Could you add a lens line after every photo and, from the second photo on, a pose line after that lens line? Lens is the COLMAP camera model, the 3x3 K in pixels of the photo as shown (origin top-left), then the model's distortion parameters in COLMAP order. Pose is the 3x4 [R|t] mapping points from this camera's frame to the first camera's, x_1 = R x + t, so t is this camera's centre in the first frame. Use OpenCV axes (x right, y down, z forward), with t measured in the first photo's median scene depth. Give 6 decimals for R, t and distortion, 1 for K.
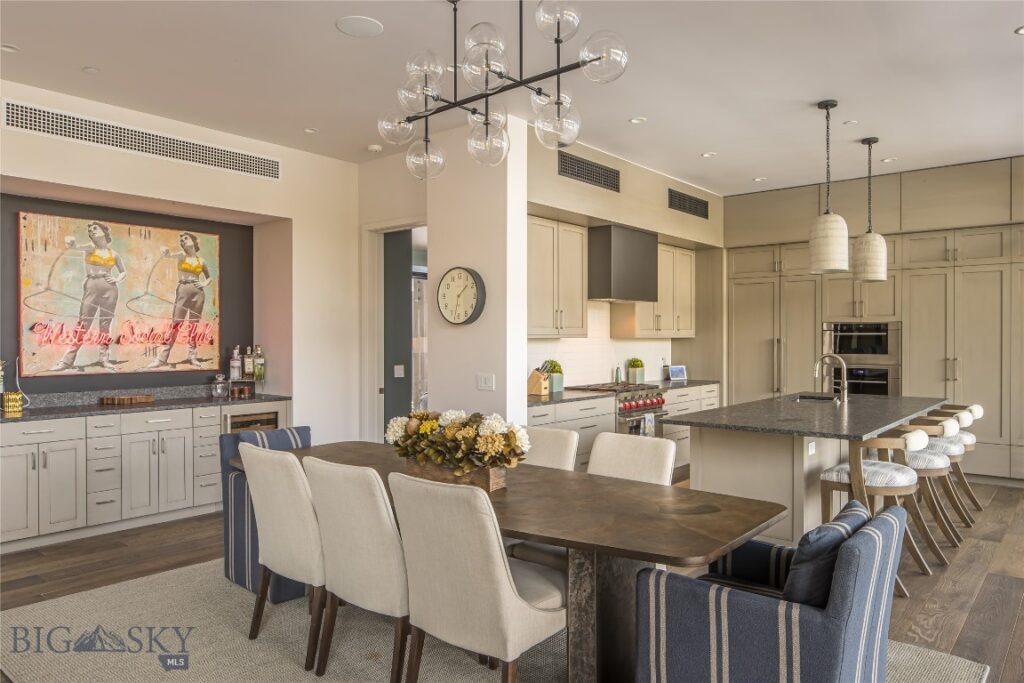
lens RADIAL K [[693.5, 0, 509.6], [0, 693.5, 339.2], [0, 0, 1]] dist [-0.039045, -0.000358]
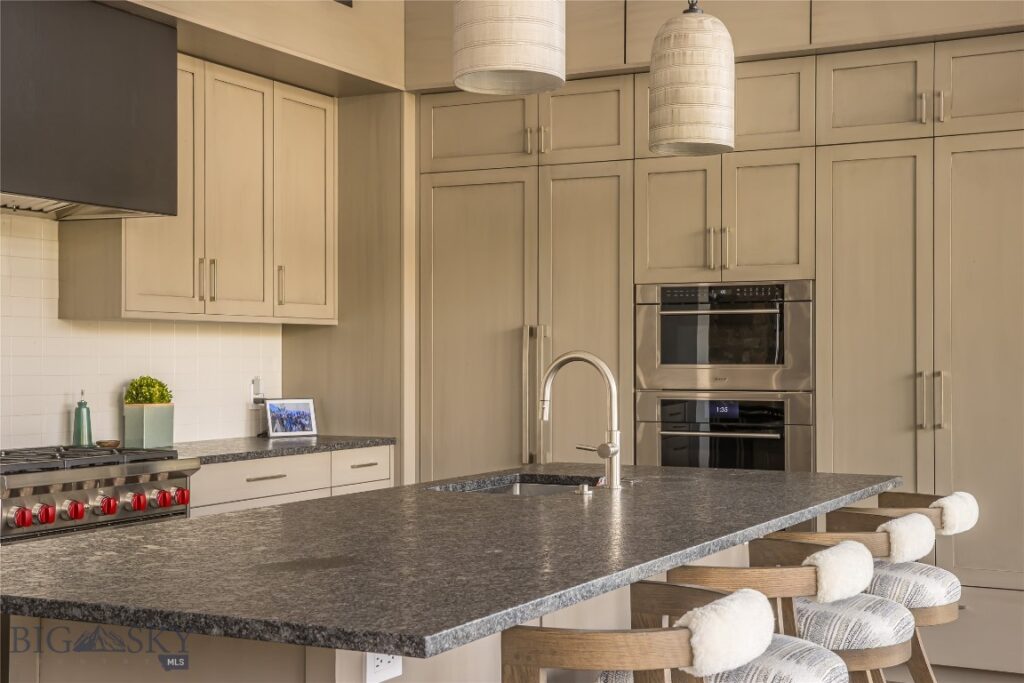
lens RADIAL K [[1492.8, 0, 512.7], [0, 1492.8, 345.1], [0, 0, 1]] dist [0.015543, 0.000000]
pose [[0.968292, 0.003012, 0.249802, 0.184844], [-0.001380, 0.999977, -0.006709, 0.016852], [-0.249817, 0.006152, 0.968274, 0.208588]]
